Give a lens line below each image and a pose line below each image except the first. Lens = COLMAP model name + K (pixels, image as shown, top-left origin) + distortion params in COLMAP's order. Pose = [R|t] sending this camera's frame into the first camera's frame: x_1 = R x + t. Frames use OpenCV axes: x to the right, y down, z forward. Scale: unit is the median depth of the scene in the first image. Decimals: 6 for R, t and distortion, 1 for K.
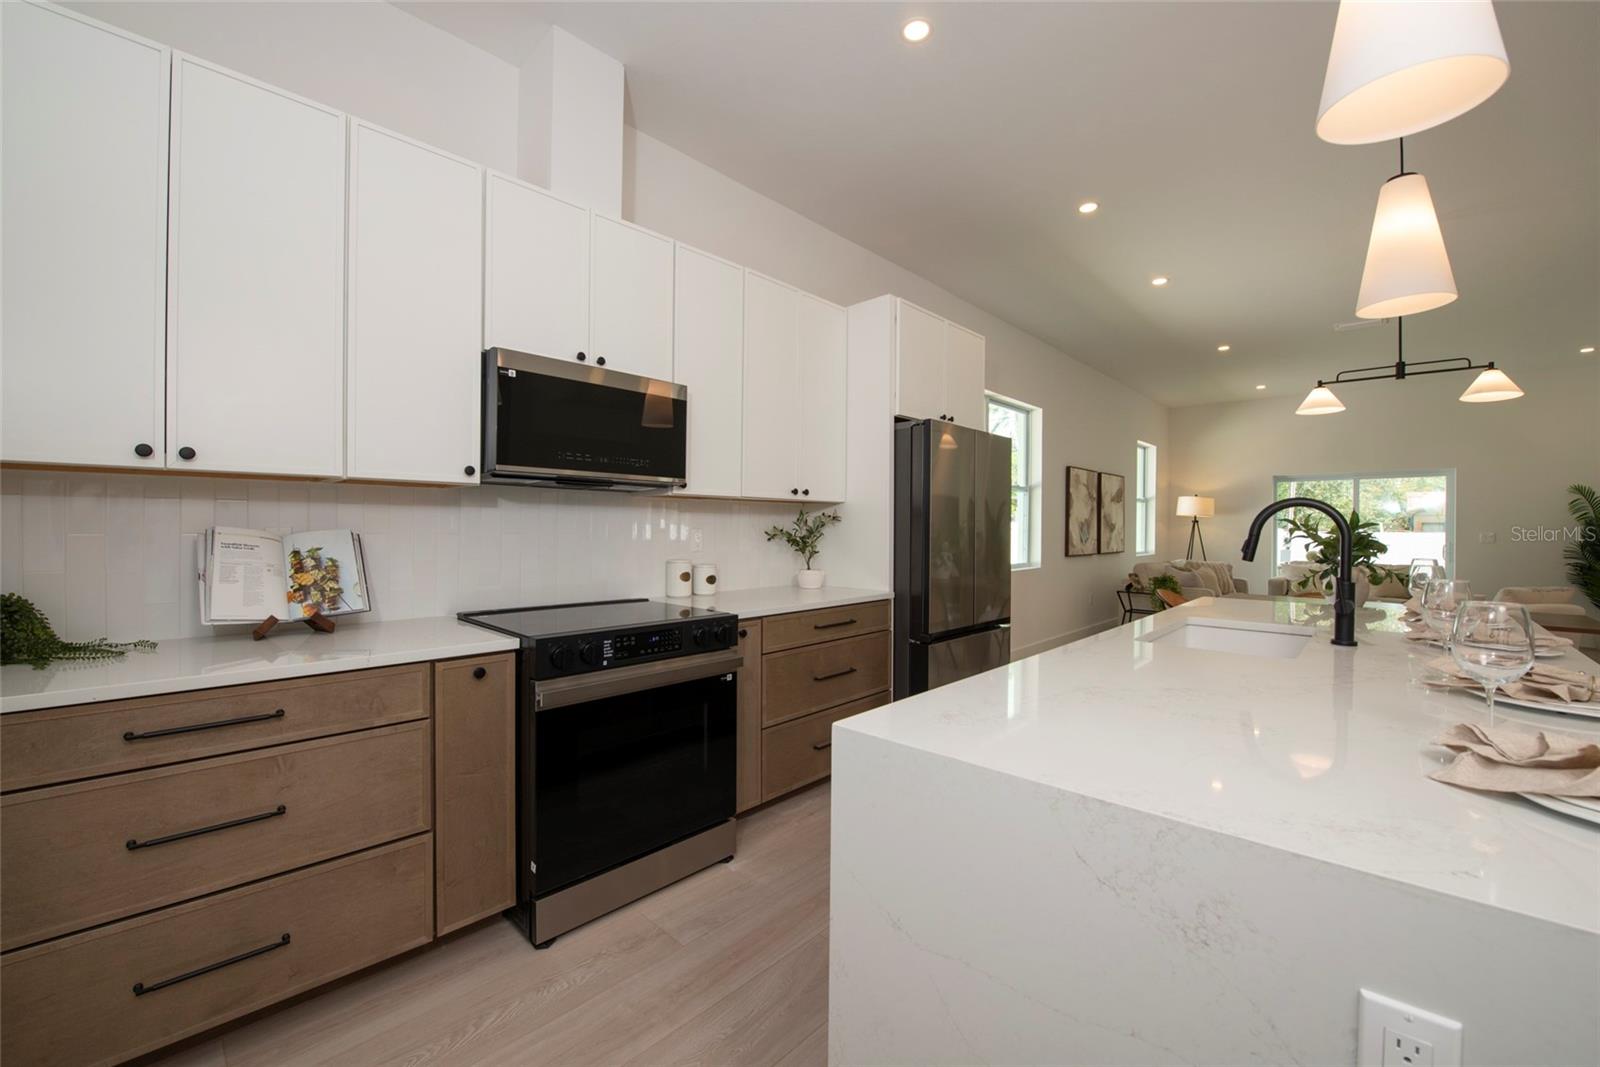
lens RADIAL K [[640.0, 0, 794.4], [0, 640.0, 530.9], [0, 0, 1]] dist [-0.017641, -0.001216]
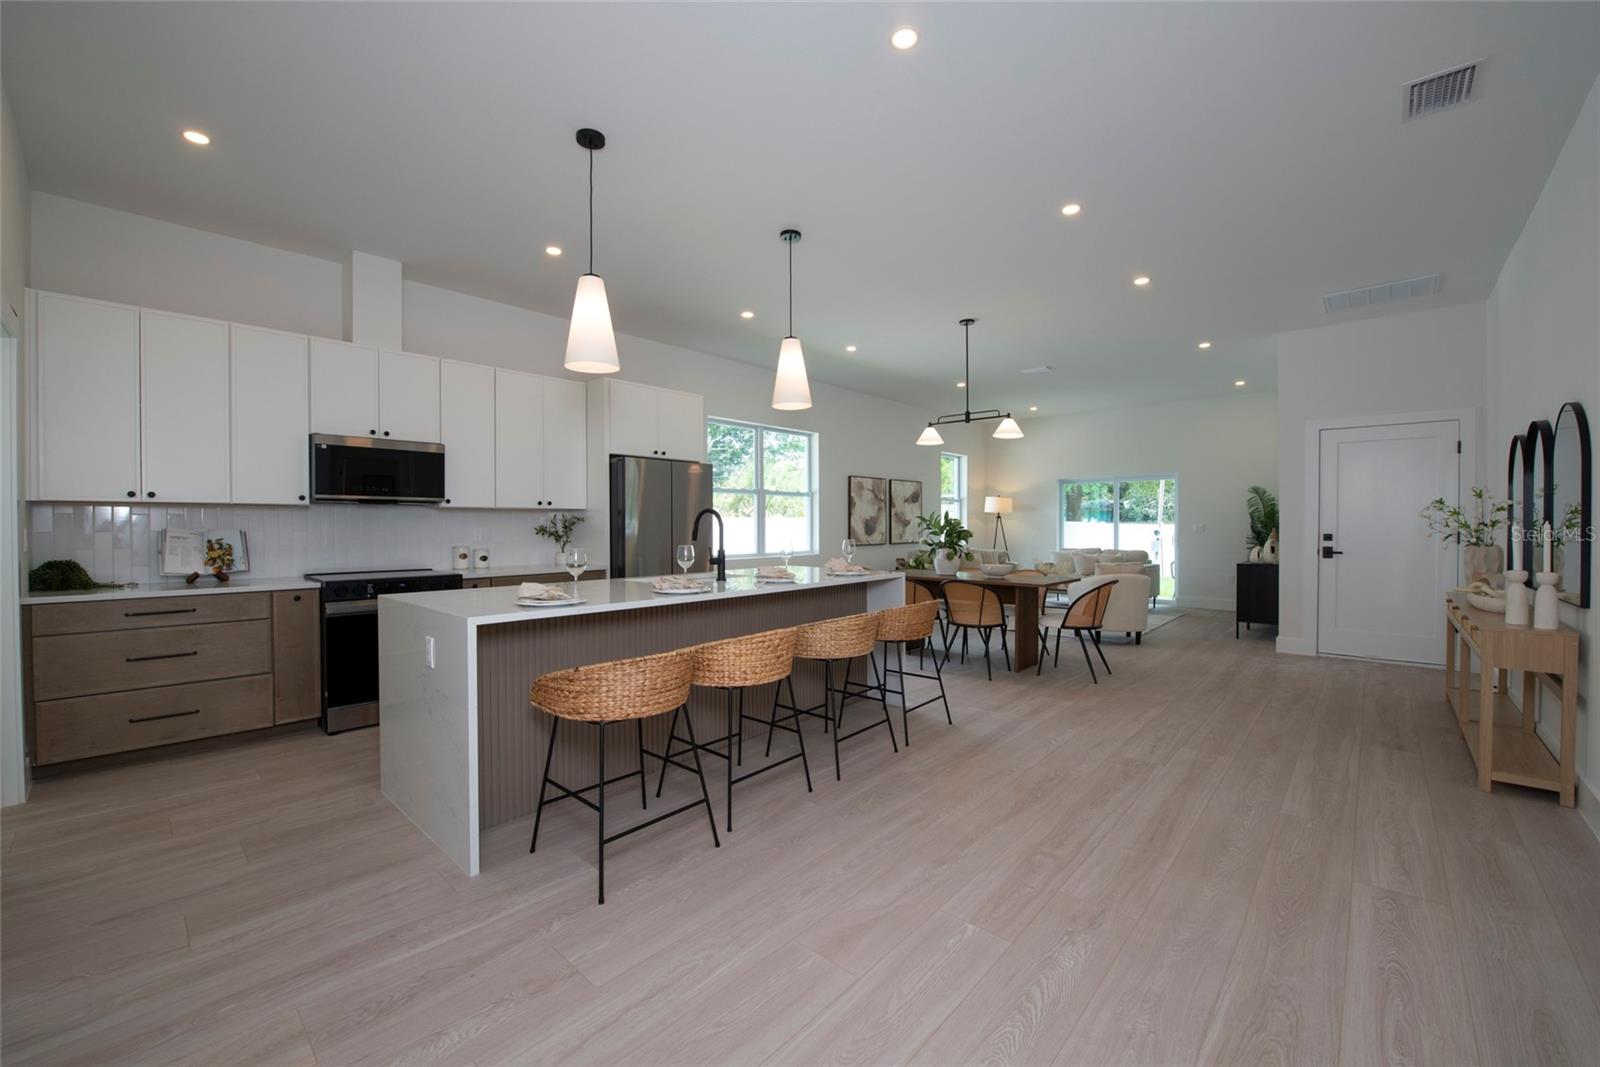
lens RADIAL K [[640.0, 0, 796.8], [0, 640.0, 530.4], [0, 0, 1]] dist [-0.017641, -0.001216]
pose [[0.999789, -0.009883, 0.018022, 0.724370], [0.009835, 0.999948, 0.002752, 0.009821], [-0.018048, -0.002574, 0.999834, -0.715341]]
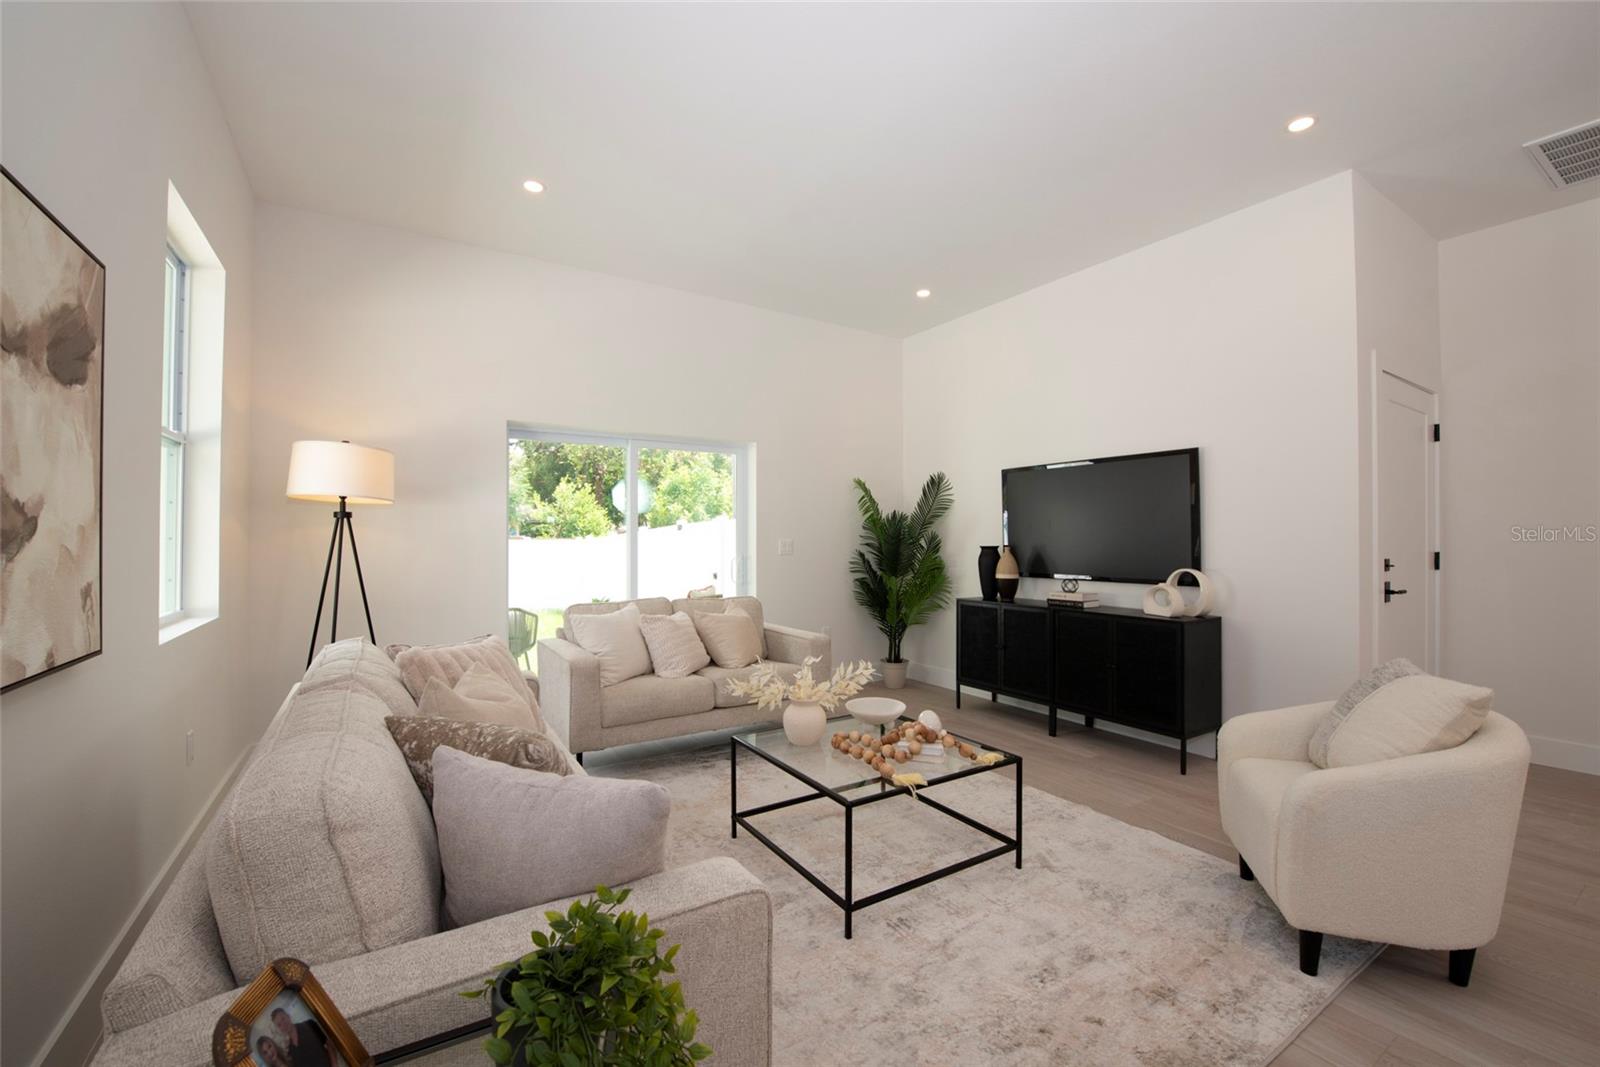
lens RADIAL K [[640.0, 0, 779.1], [0, 640.0, 530.4], [0, 0, 1]] dist [-0.017641, -0.001216]
pose [[0.248505, 0.007340, 0.968603, 1.121726], [0.005678, 0.999943, -0.009034, -0.004359], [-0.968614, 0.007745, 0.248449, 2.192211]]
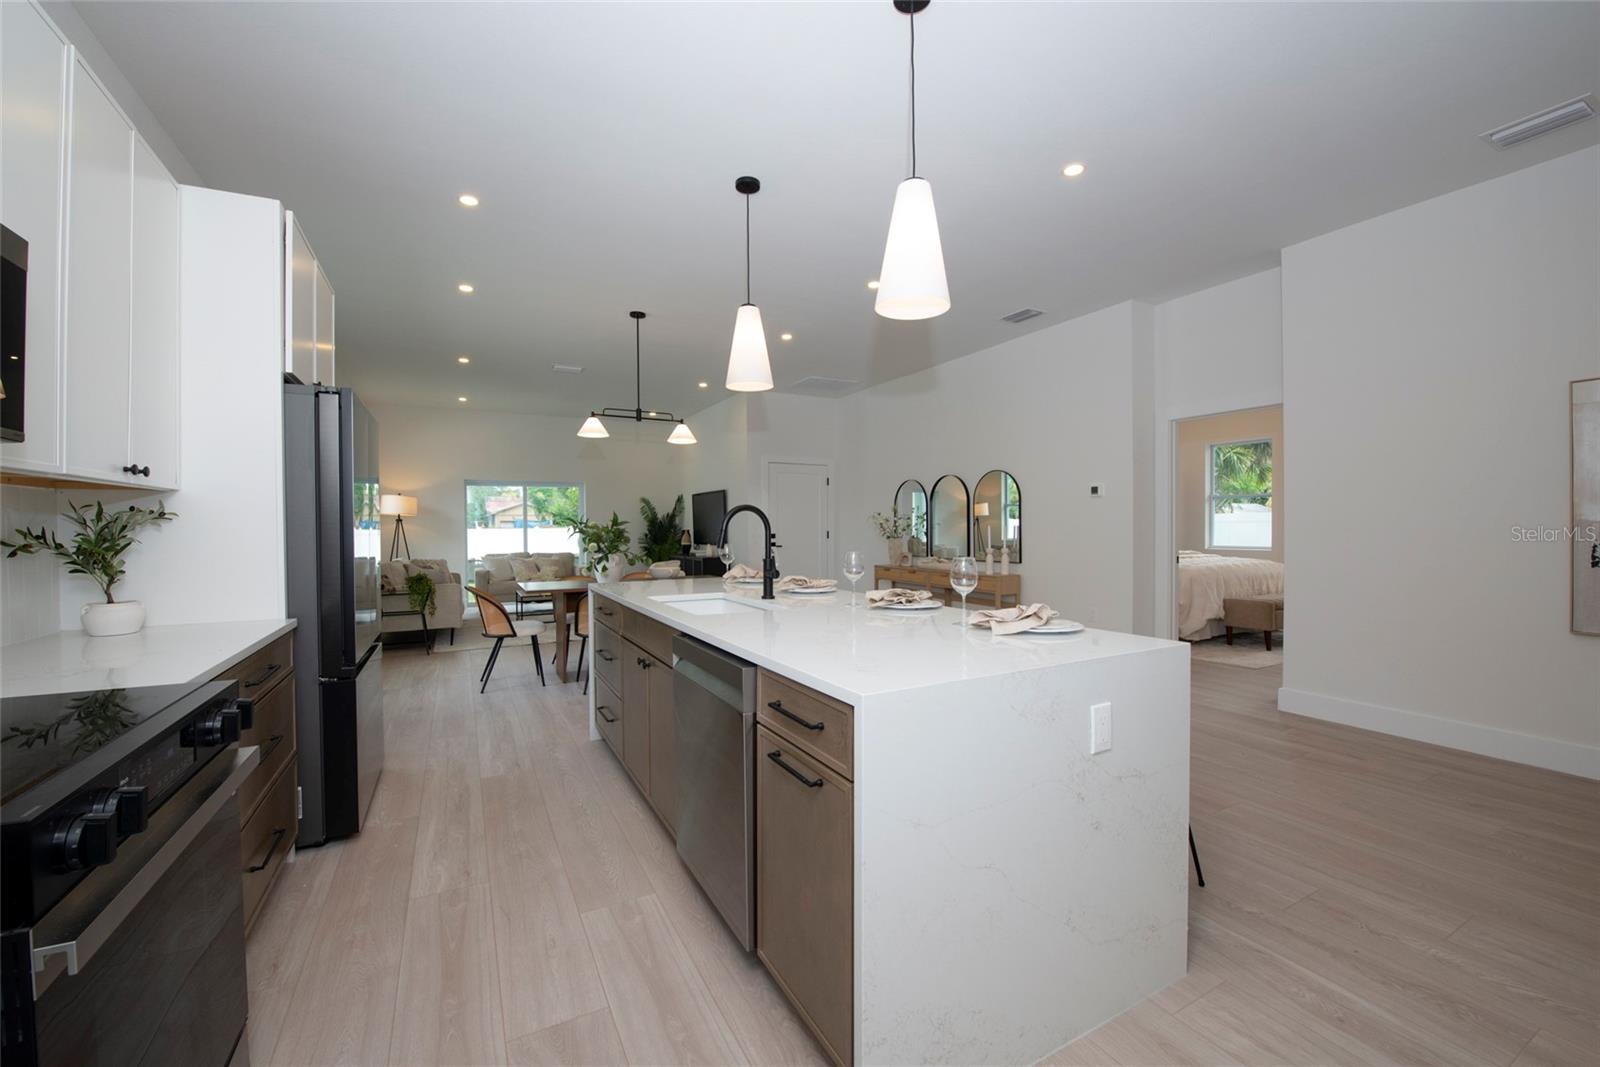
lens RADIAL K [[640.0, 0, 793.1], [0, 640.0, 531.2], [0, 0, 1]] dist [-0.017641, -0.001216]
pose [[0.316607, -0.015872, 0.948424, -0.417588], [0.013549, 0.999834, 0.012209, -0.004956], [-0.948460, 0.008985, 0.316769, 0.289499]]
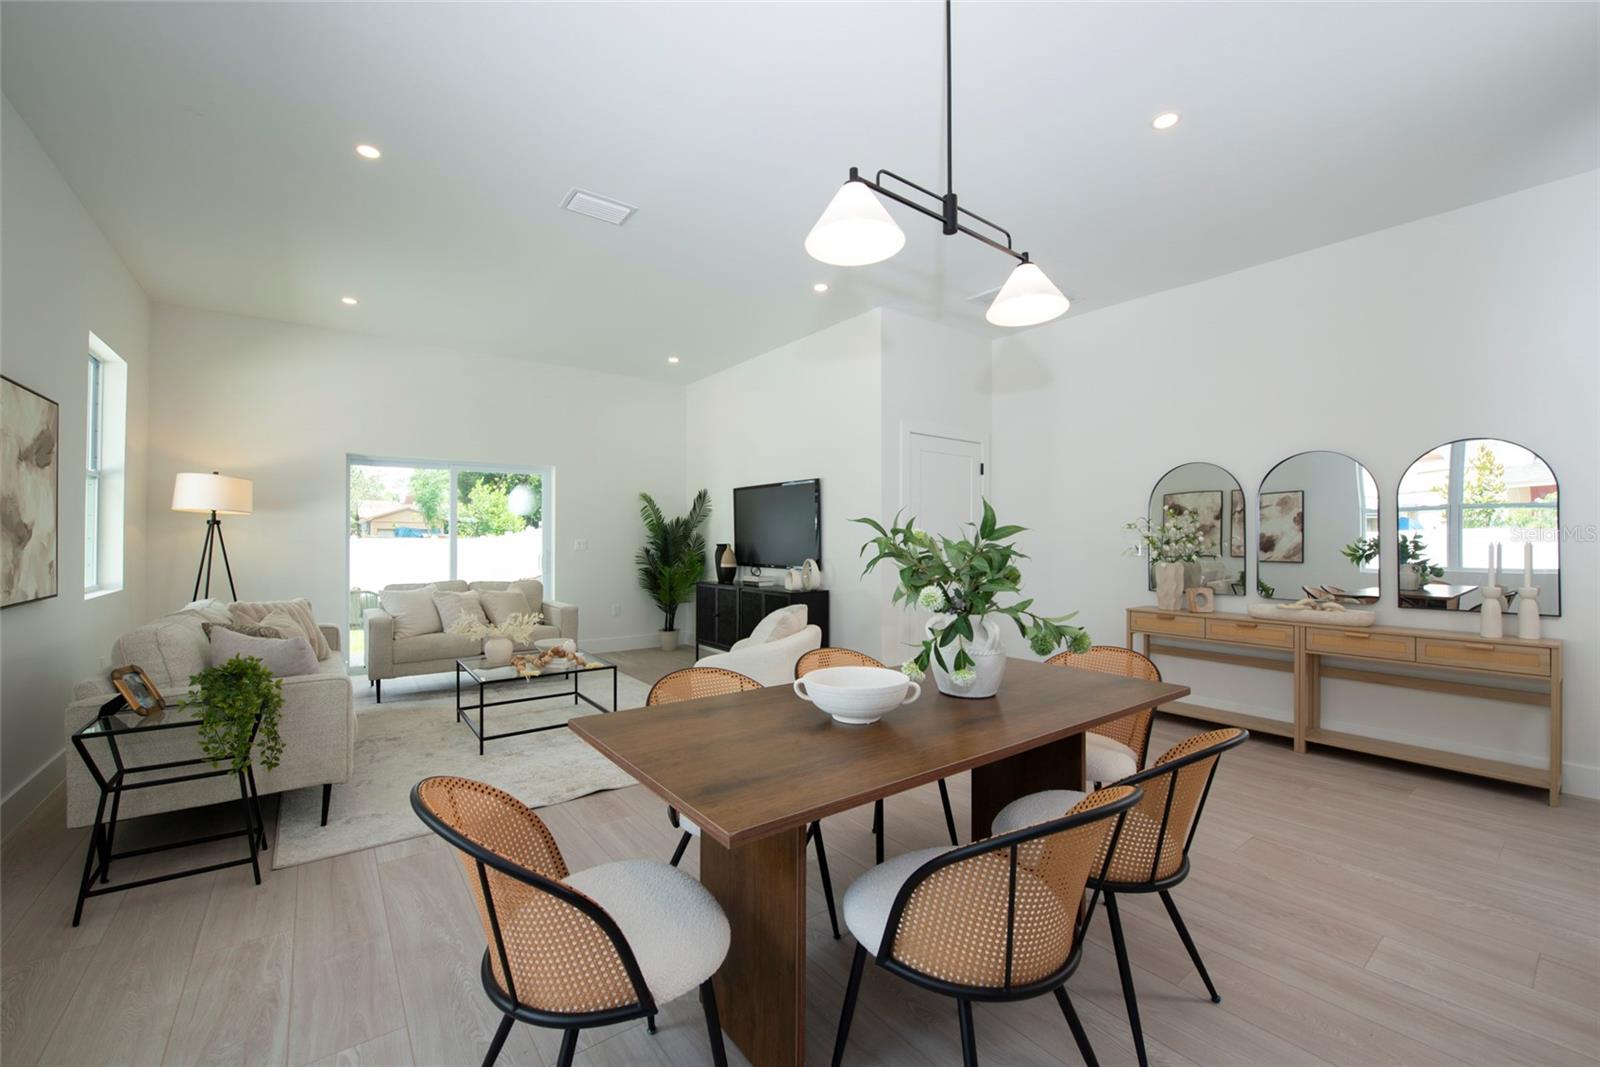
lens RADIAL K [[640.0, 0, 787.9], [0, 640.0, 531.0], [0, 0, 1]] dist [-0.017641, -0.001216]
pose [[0.169376, 0.004767, 0.985540, 0.629434], [0.004286, 0.999975, -0.005573, -0.008845], [-0.985542, 0.005168, 0.169351, 1.430706]]
